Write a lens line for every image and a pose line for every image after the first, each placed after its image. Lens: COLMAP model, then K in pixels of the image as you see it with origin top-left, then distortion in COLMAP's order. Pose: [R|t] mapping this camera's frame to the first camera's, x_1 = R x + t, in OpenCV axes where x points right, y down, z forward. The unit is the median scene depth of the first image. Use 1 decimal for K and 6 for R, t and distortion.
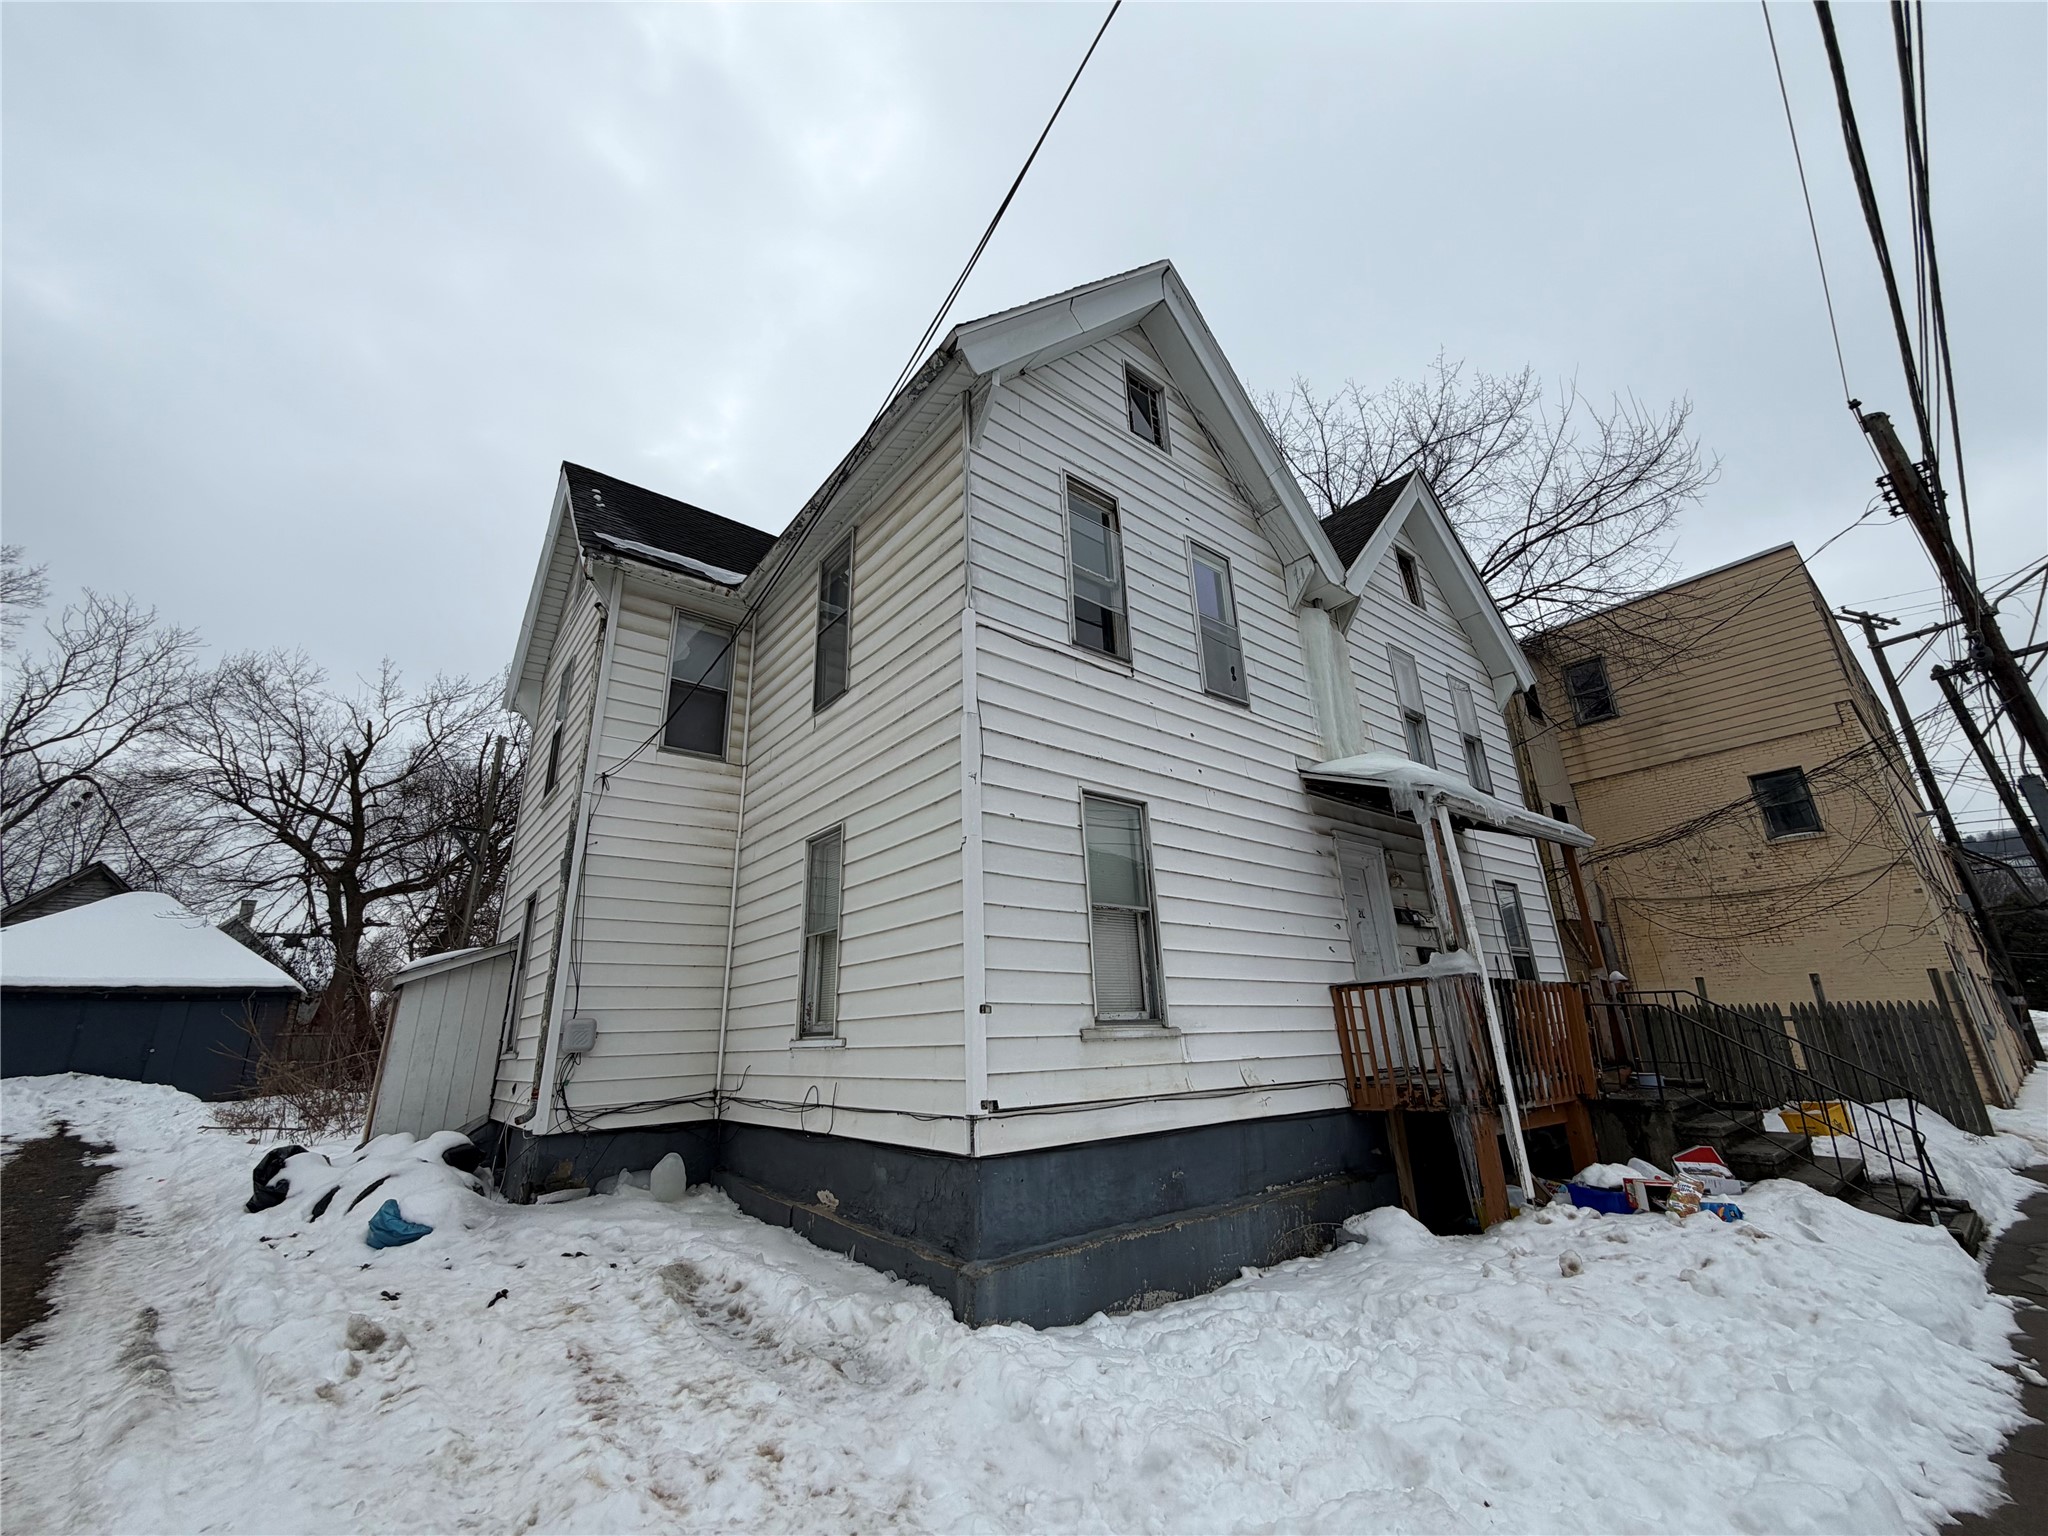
lens RADIAL K [[818.4, 0, 1022.3], [0, 818.4, 763.0], [0, 0, 1]] dist [-0.001099, -0.000166]
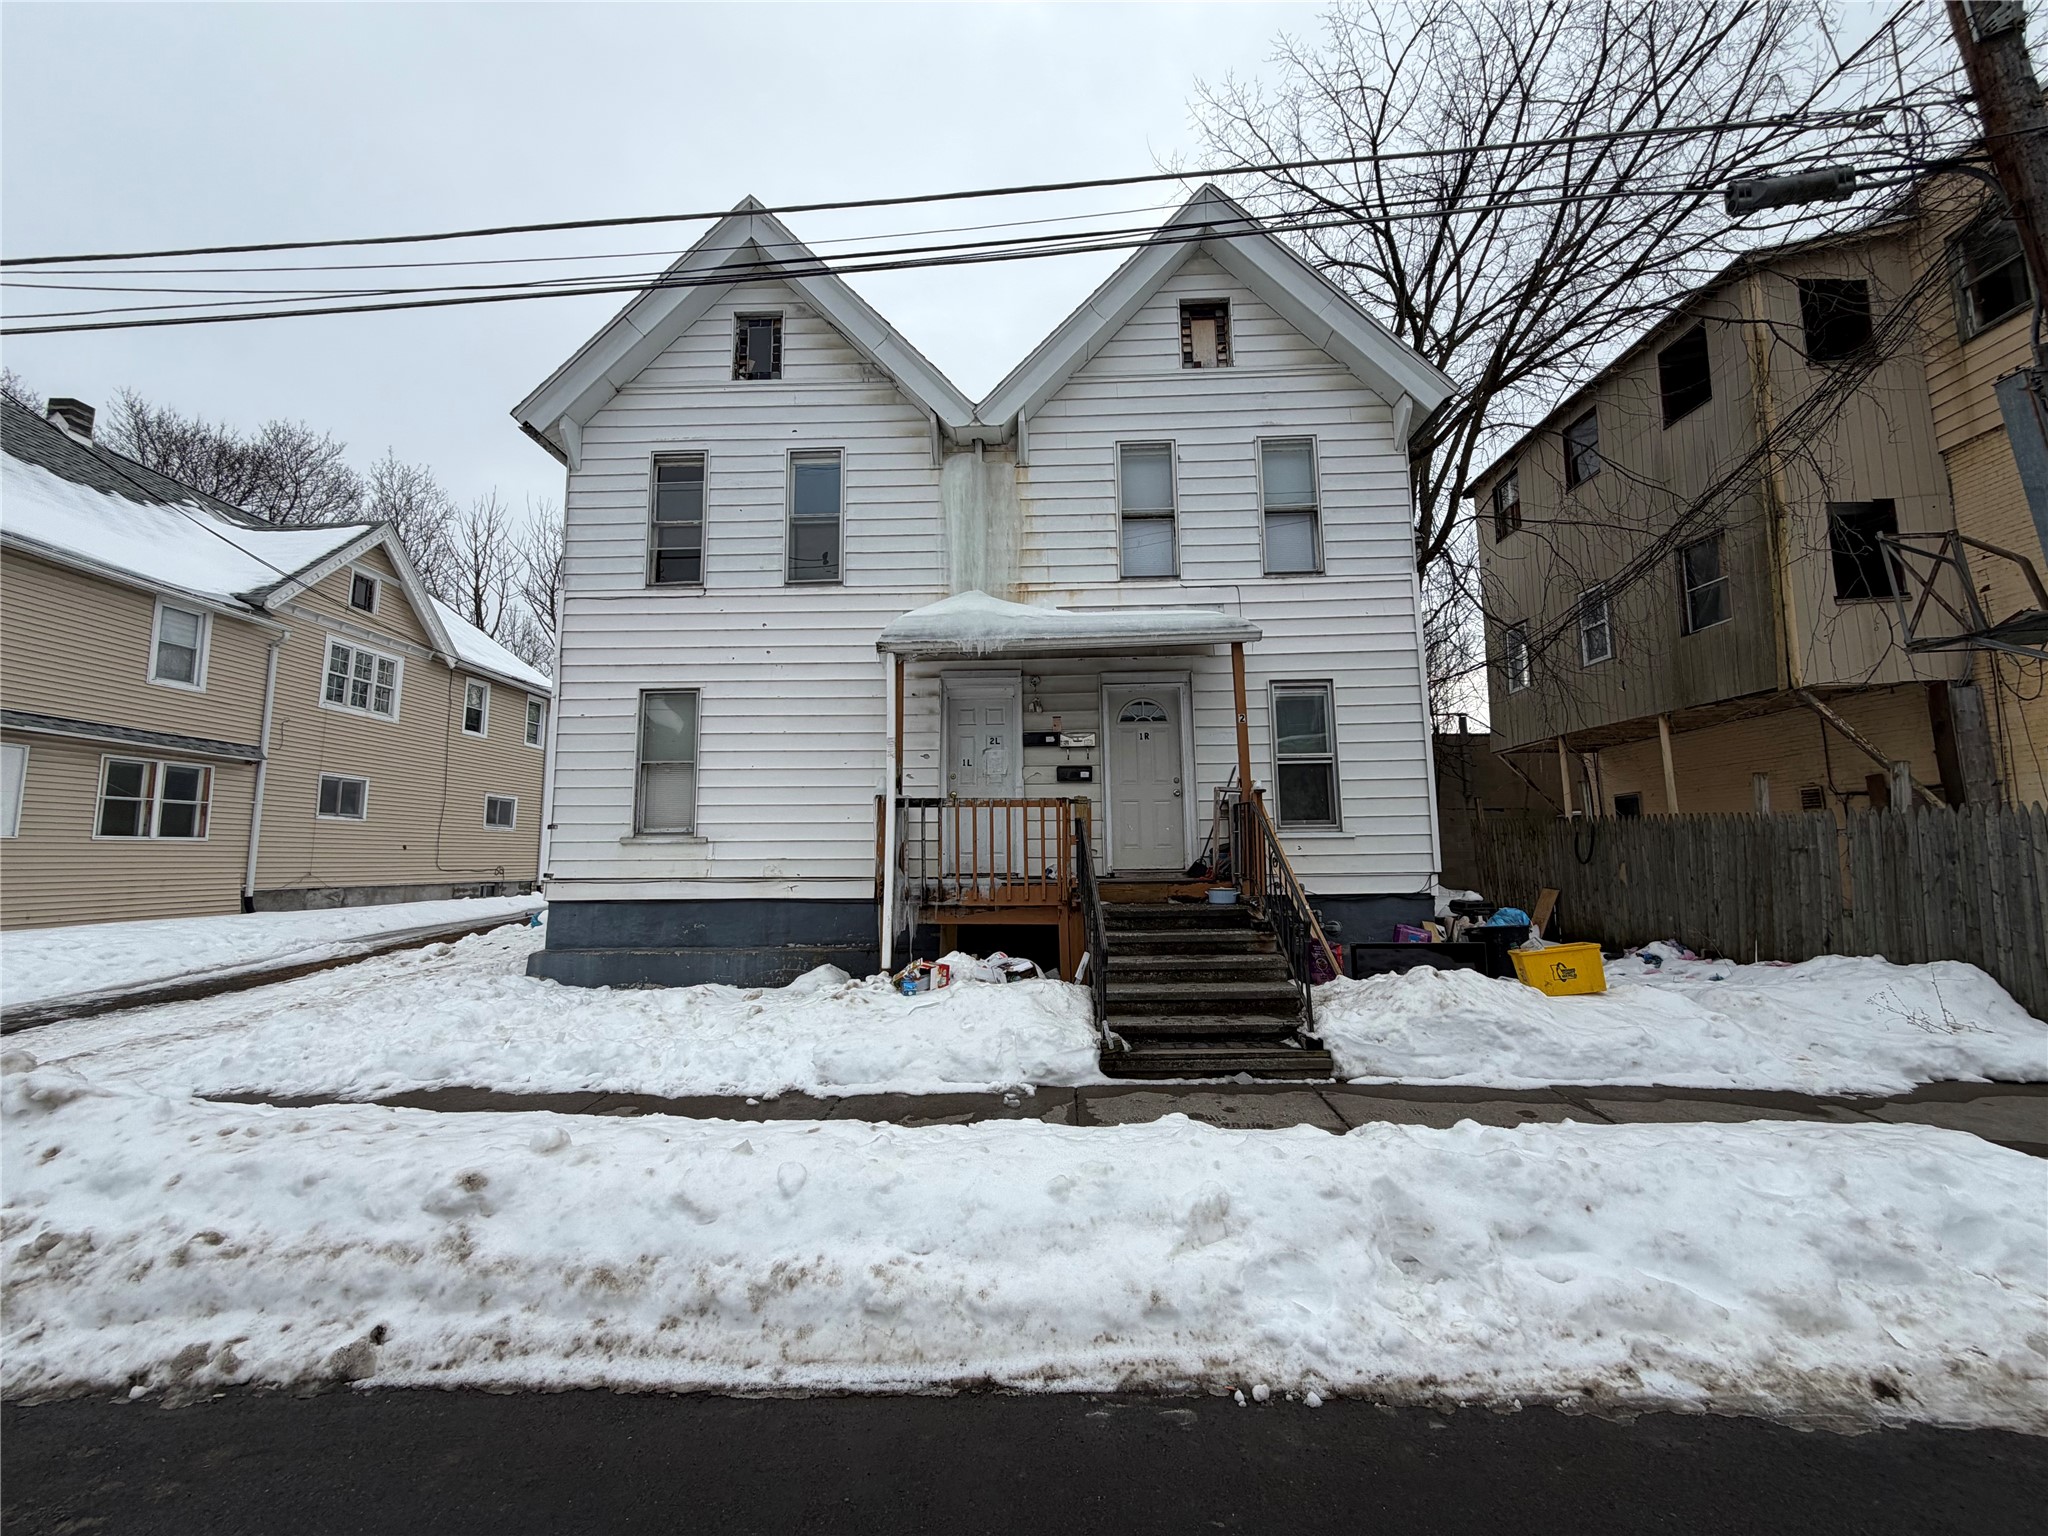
lens RADIAL K [[818.4, 0, 1022.1], [0, 818.4, 772.9], [0, 0, 1]] dist [-0.001099, -0.000166]
pose [[0.754759, -0.049971, -0.654096, 1.392922], [0.195959, 0.968743, 0.152107, 0.078549], [0.626050, -0.242980, 0.740960, 0.234343]]
